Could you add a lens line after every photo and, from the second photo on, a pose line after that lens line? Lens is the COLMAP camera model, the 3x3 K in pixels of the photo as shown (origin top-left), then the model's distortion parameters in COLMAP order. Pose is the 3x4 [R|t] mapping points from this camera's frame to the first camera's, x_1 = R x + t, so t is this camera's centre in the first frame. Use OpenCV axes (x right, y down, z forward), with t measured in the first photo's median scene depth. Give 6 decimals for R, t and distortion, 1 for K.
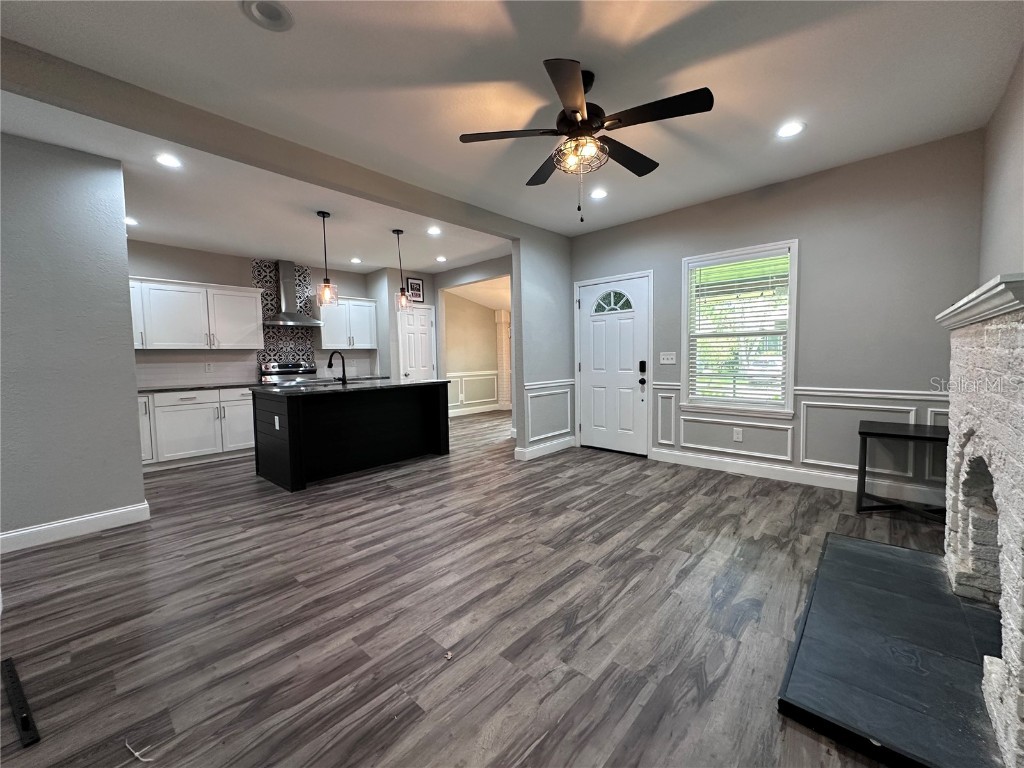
lens RADIAL K [[407.9, 0, 514.4], [0, 407.9, 380.7], [0, 0, 1]] dist [-0.001567, -0.000398]
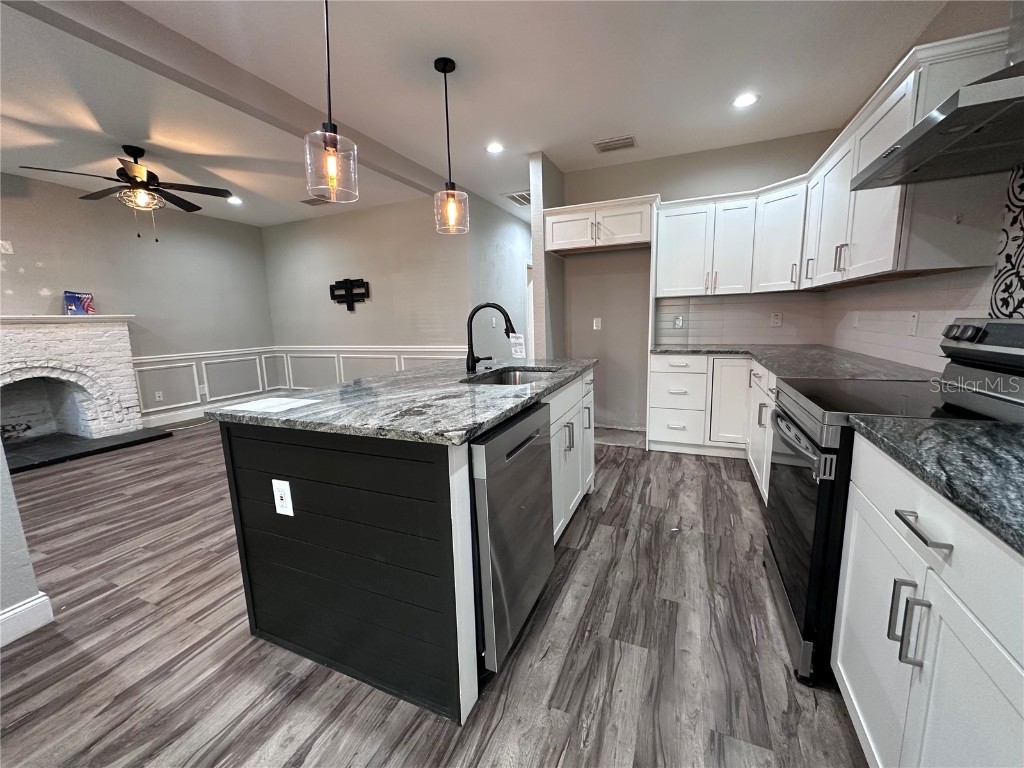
lens RADIAL K [[407.9, 0, 511.7], [0, 407.9, 382.1], [0, 0, 1]] dist [-0.001567, -0.000398]
pose [[-0.946714, 0.094480, -0.307905, -0.421635], [0.026919, 0.975872, 0.216677, -0.119225], [0.320947, 0.196843, -0.926416, 2.041854]]
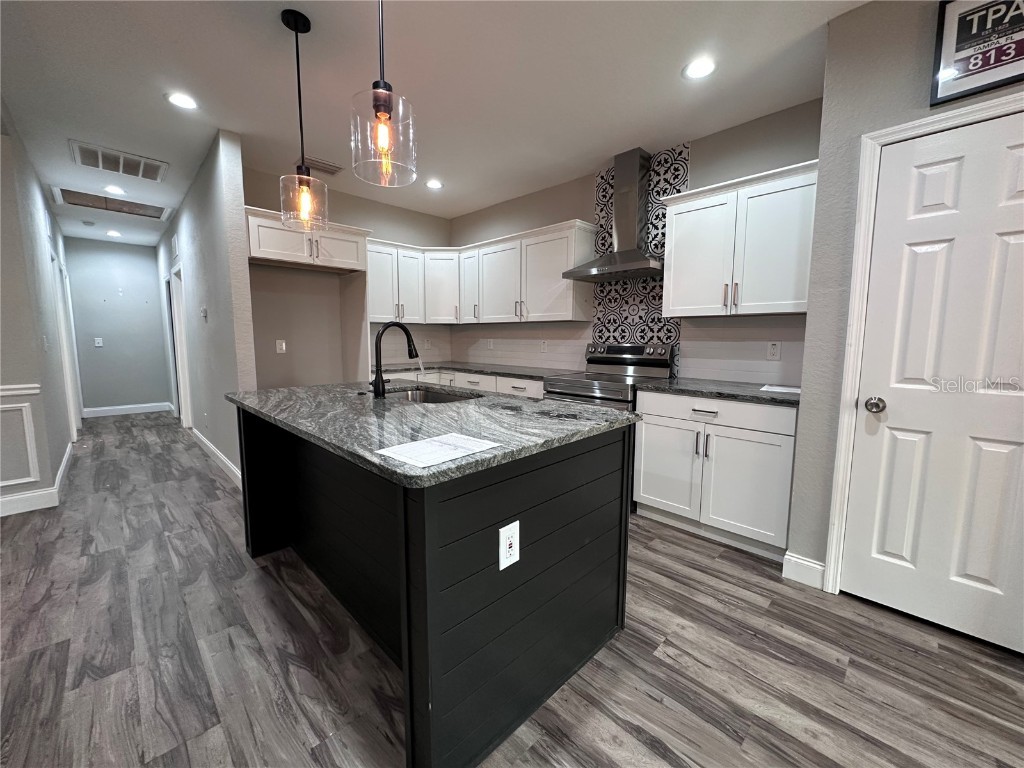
lens RADIAL K [[407.9, 0, 509.7], [0, 407.9, 380.8], [0, 0, 1]] dist [-0.001567, -0.000398]
pose [[-0.058724, 0.127173, -0.990141, 0.025224], [-0.061618, 0.989499, 0.130745, -0.104973], [0.996371, 0.068689, -0.050271, 1.598967]]
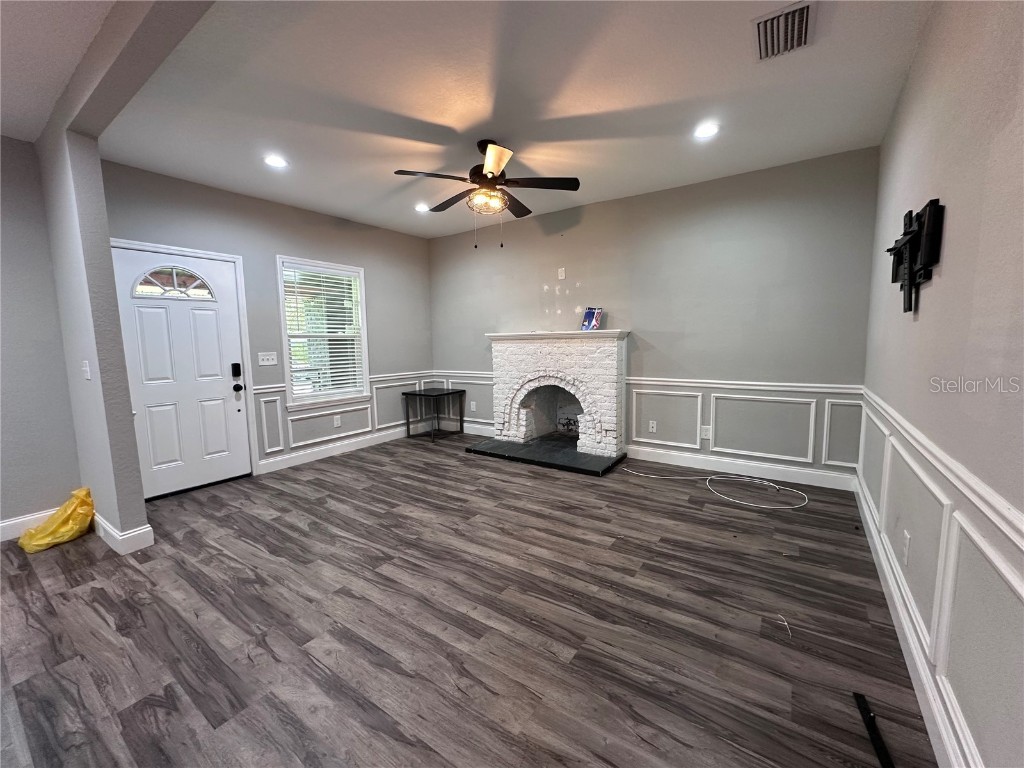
lens RADIAL K [[407.9, 0, 508.6], [0, 407.9, 380.9], [0, 0, 1]] dist [-0.001567, -0.000398]
pose [[-0.128698, -0.076496, 0.988729, -0.816767], [0.080177, 0.992954, 0.087259, -0.056943], [-0.988437, 0.090504, -0.121658, 0.781222]]
